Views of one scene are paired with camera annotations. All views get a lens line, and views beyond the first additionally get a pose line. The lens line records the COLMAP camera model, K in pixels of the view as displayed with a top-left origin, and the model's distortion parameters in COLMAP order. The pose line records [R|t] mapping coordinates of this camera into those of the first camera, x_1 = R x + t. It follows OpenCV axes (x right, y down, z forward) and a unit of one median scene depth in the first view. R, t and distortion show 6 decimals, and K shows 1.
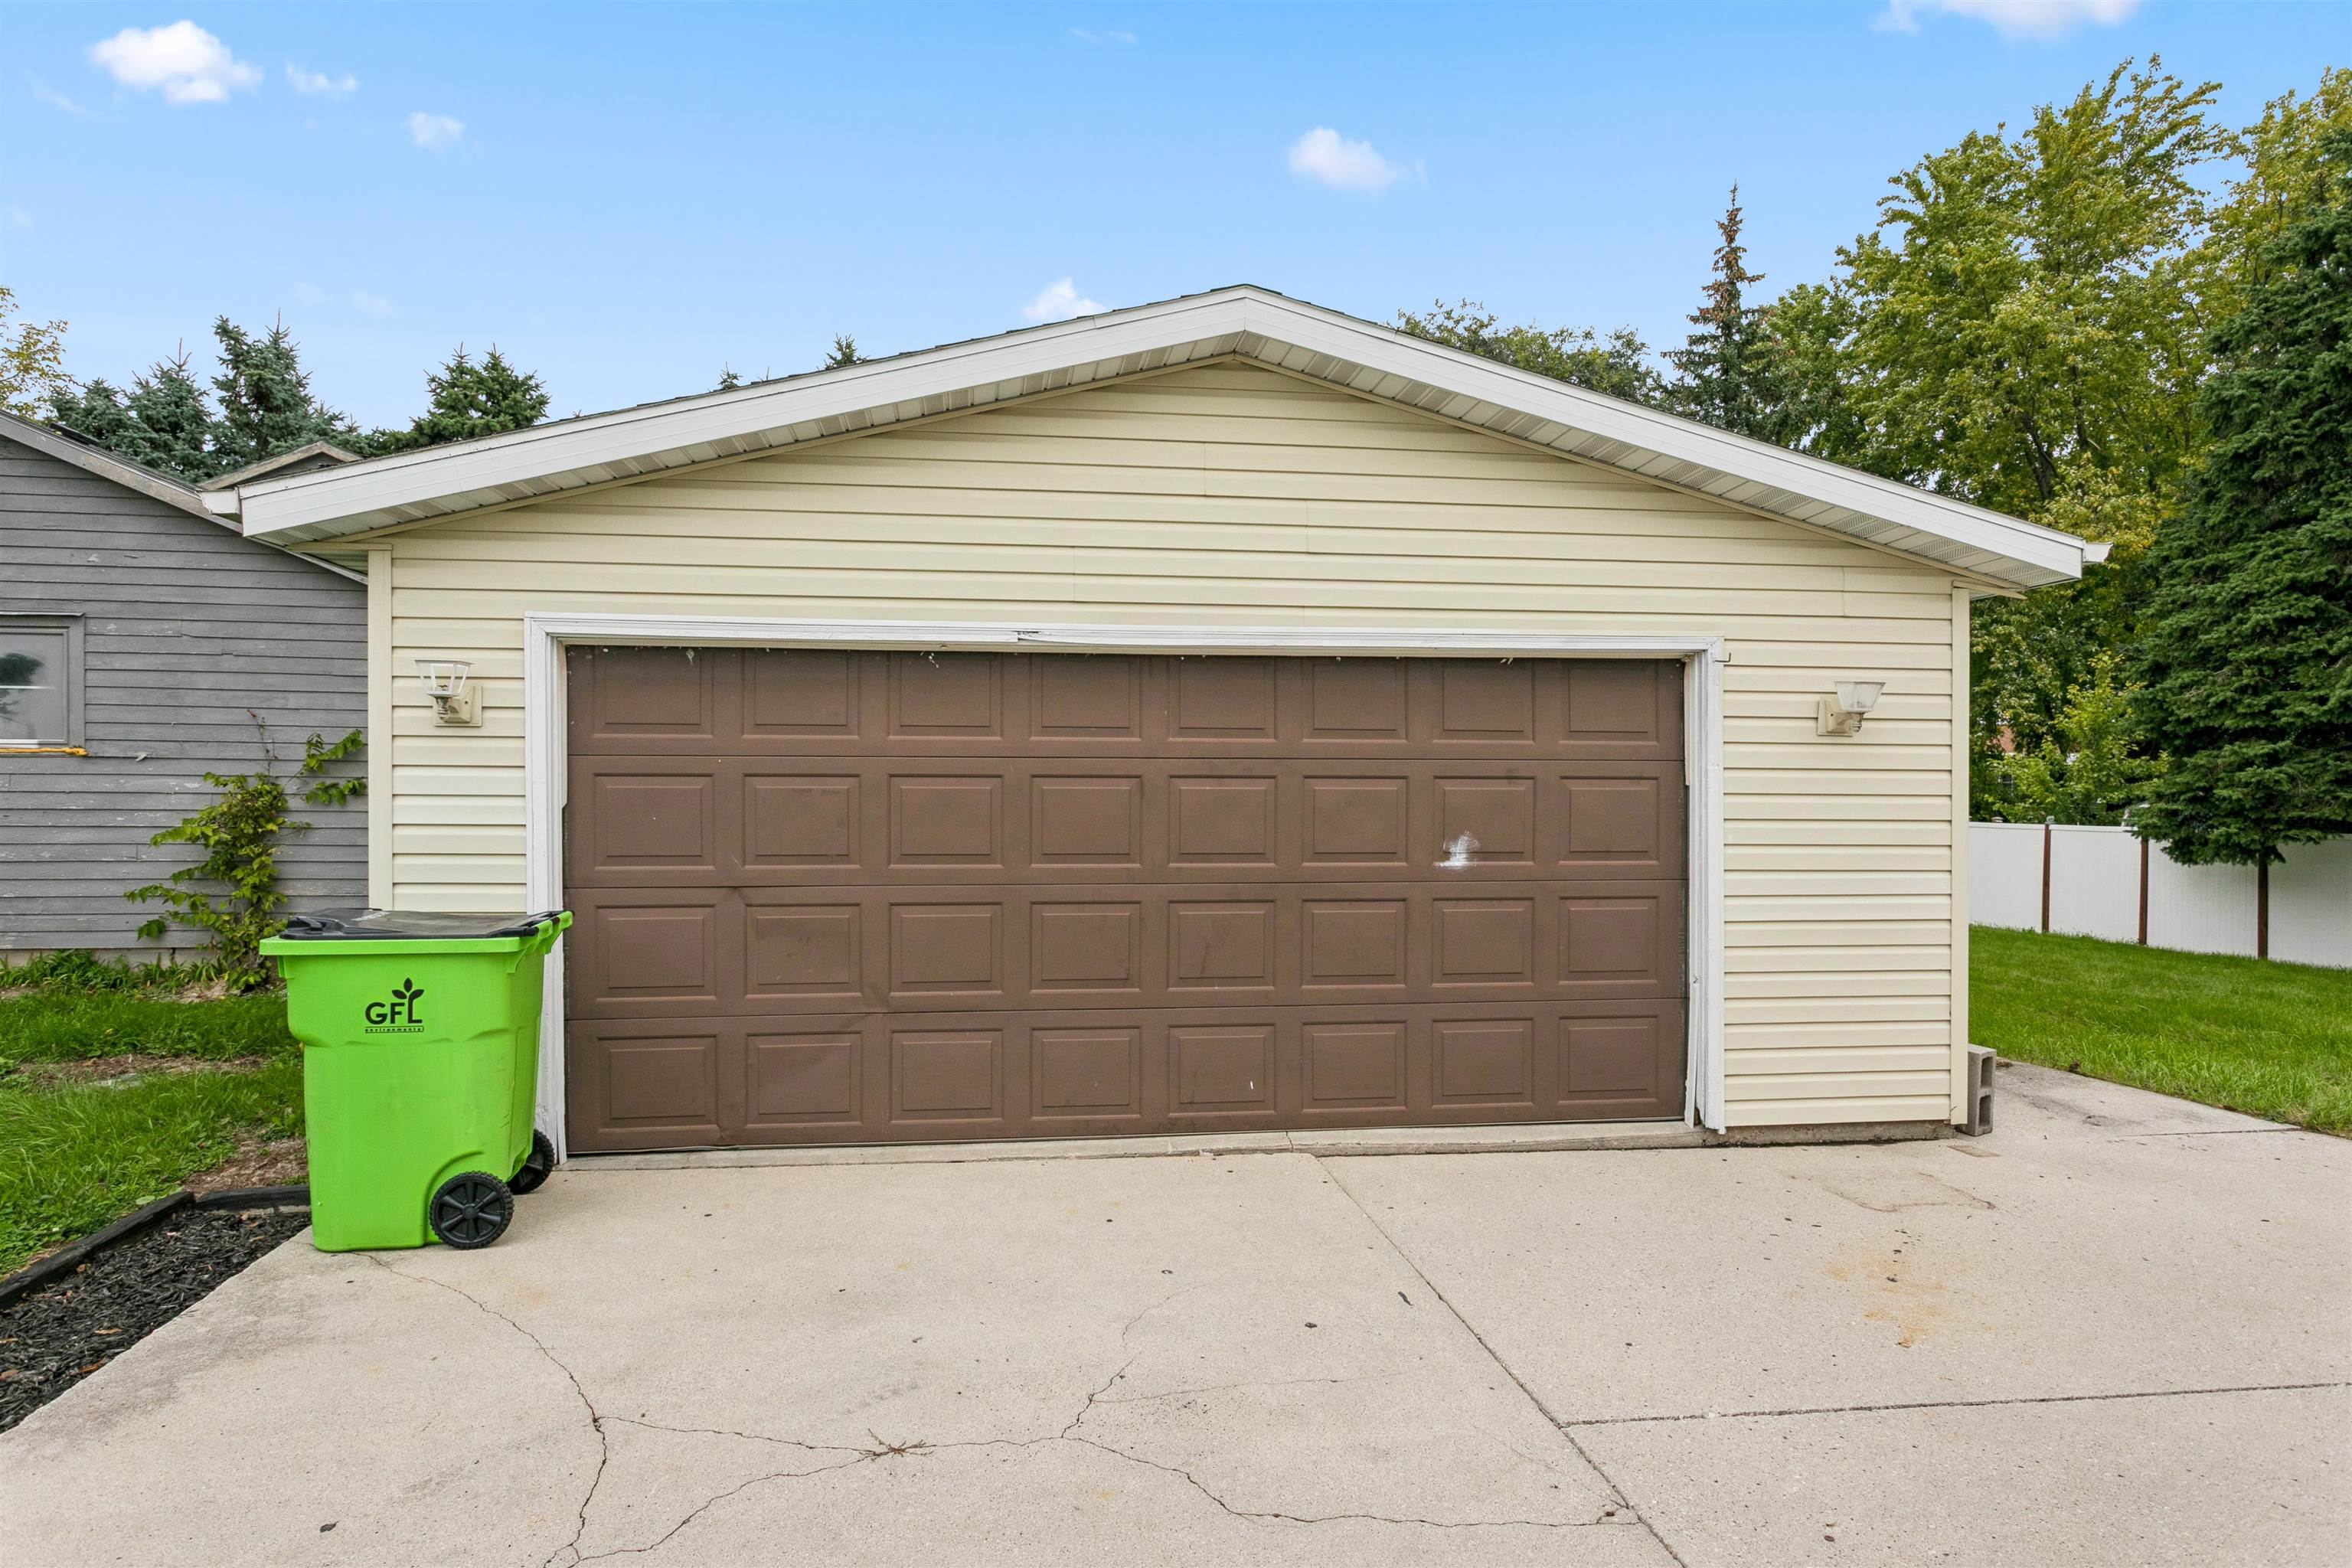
lens RADIAL K [[1411.6, 0, 1176.0], [0, 1411.6, 784.0], [0, 0, 1]] dist [-0.005849, -0.000770]
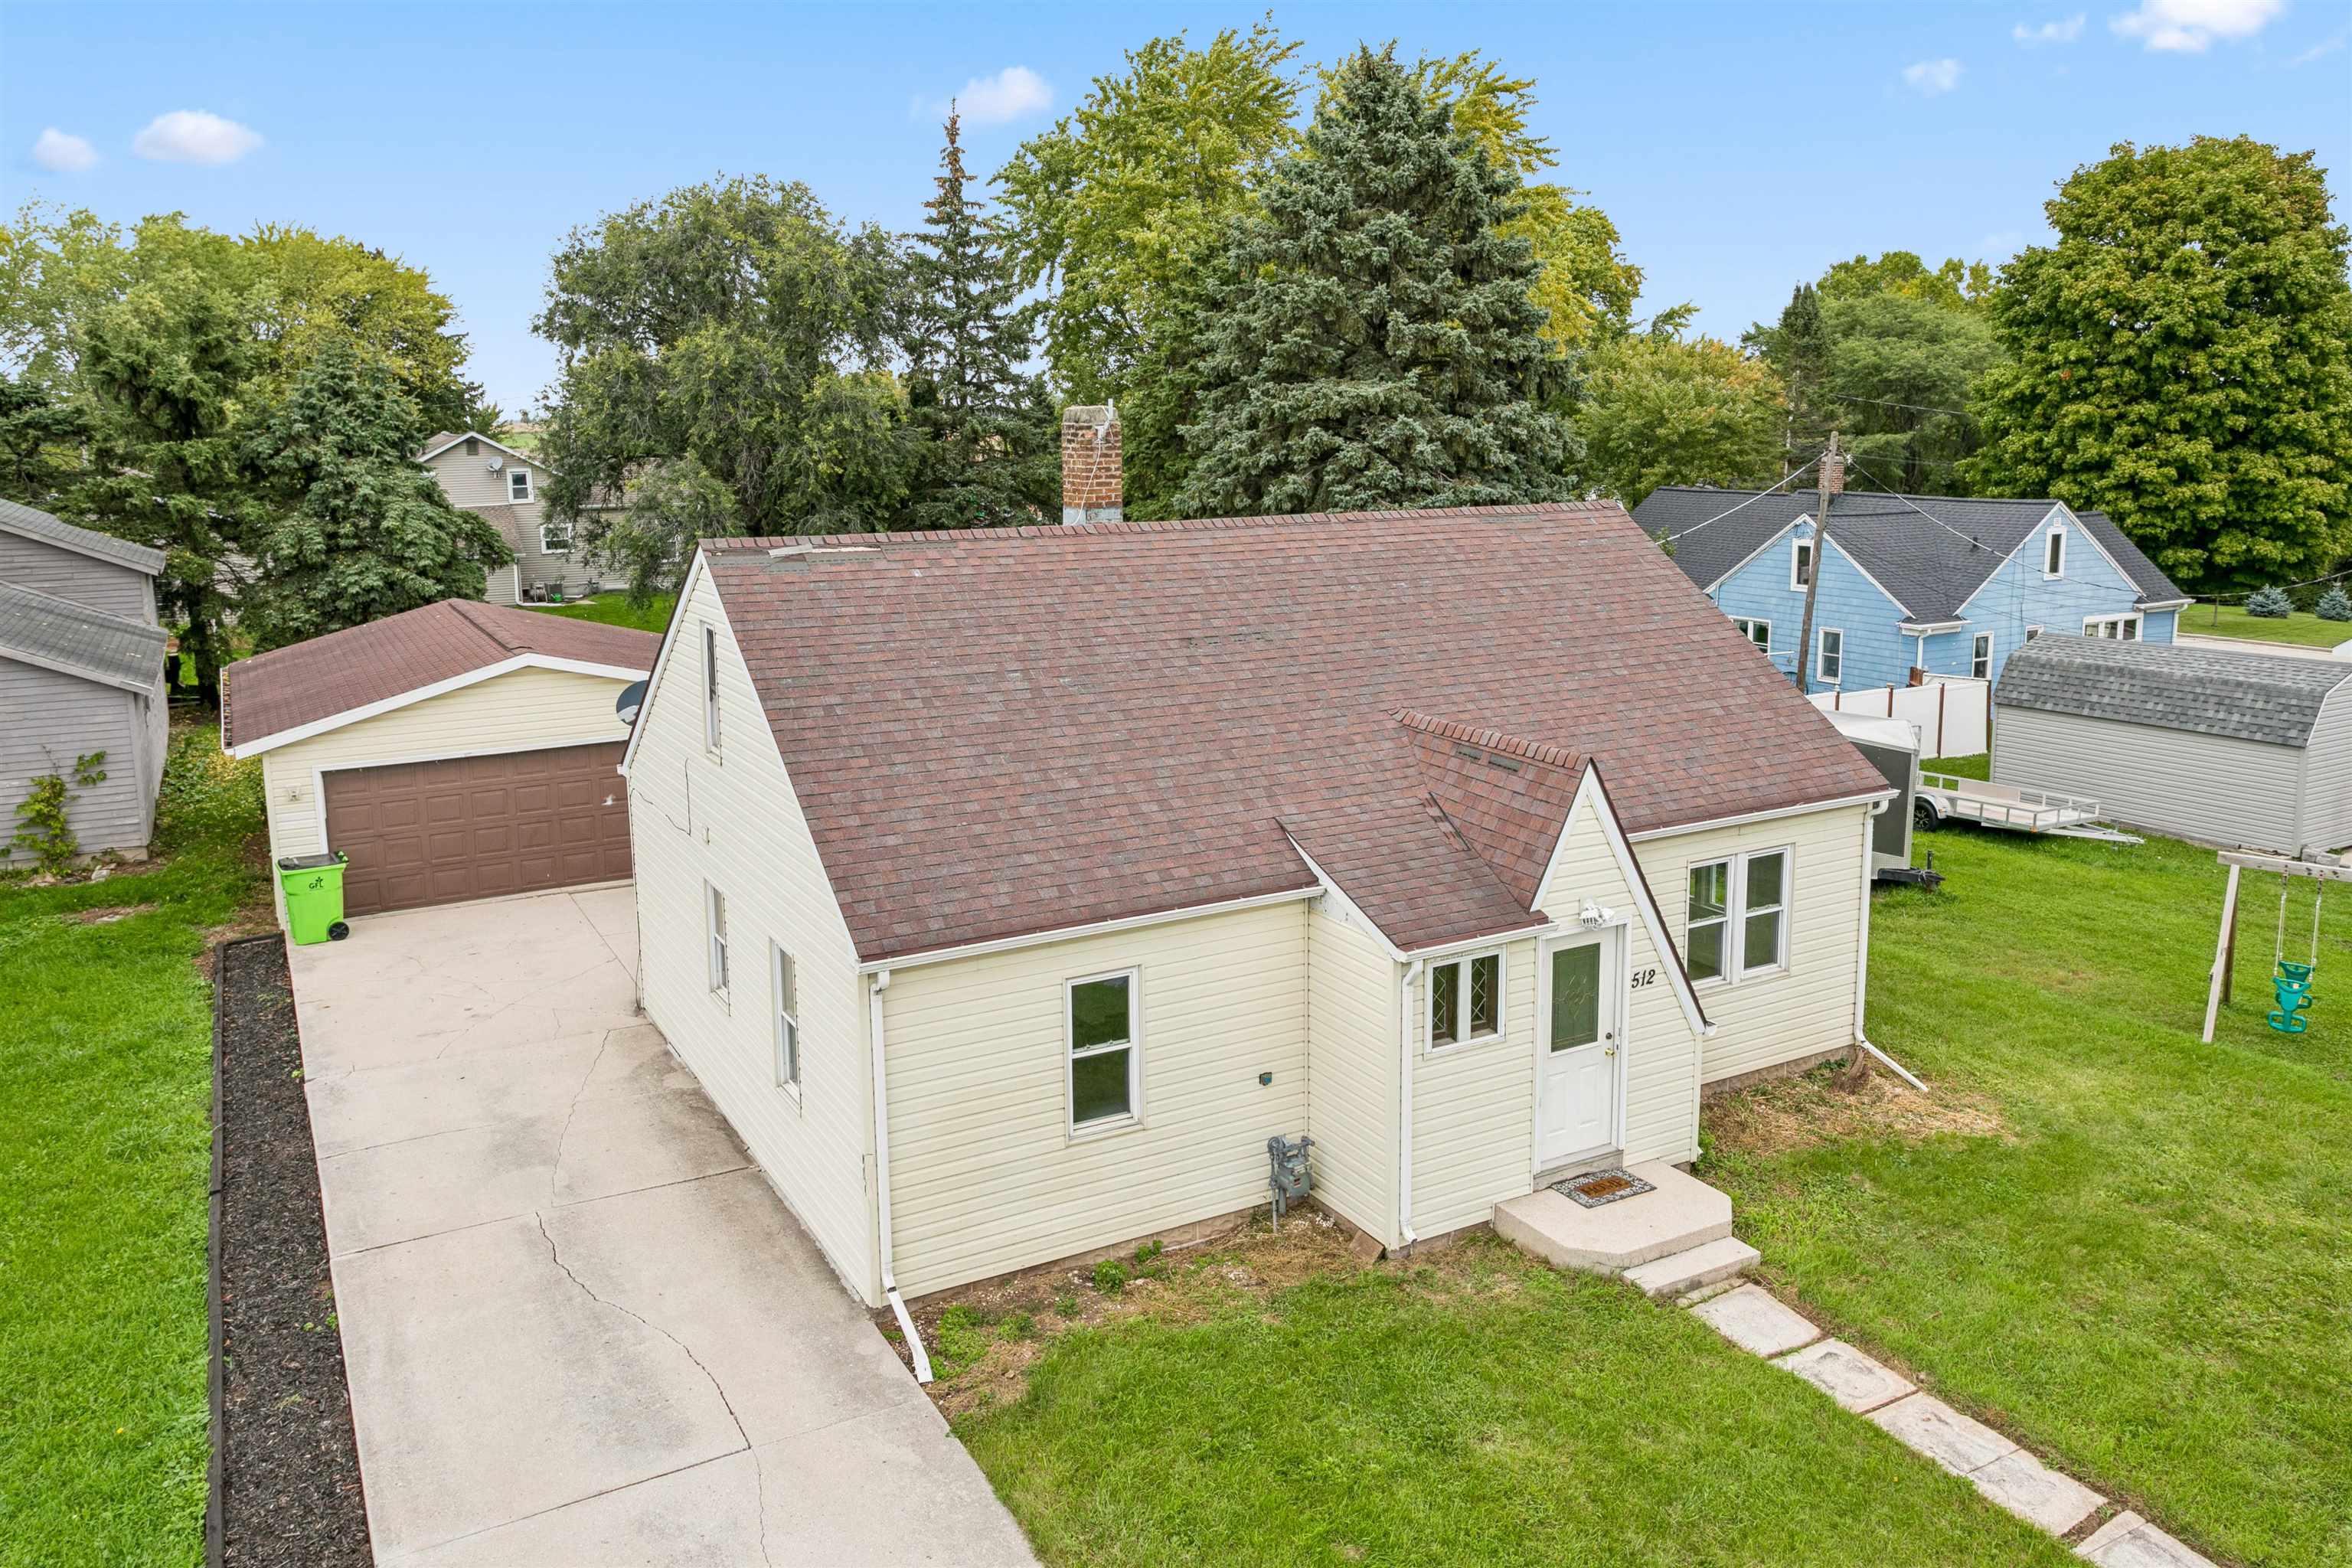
lens RADIAL K [[1670.4, 0, 1176.0], [0, 1670.4, 784.0], [0, 0, 1]] dist [-0.038513, -0.000944]
pose [[0.931579, -0.092736, 0.351512, 0.043203], [0.021452, 0.979255, 0.201495, -0.448509], [-0.362906, -0.180168, 0.914242, -1.828872]]
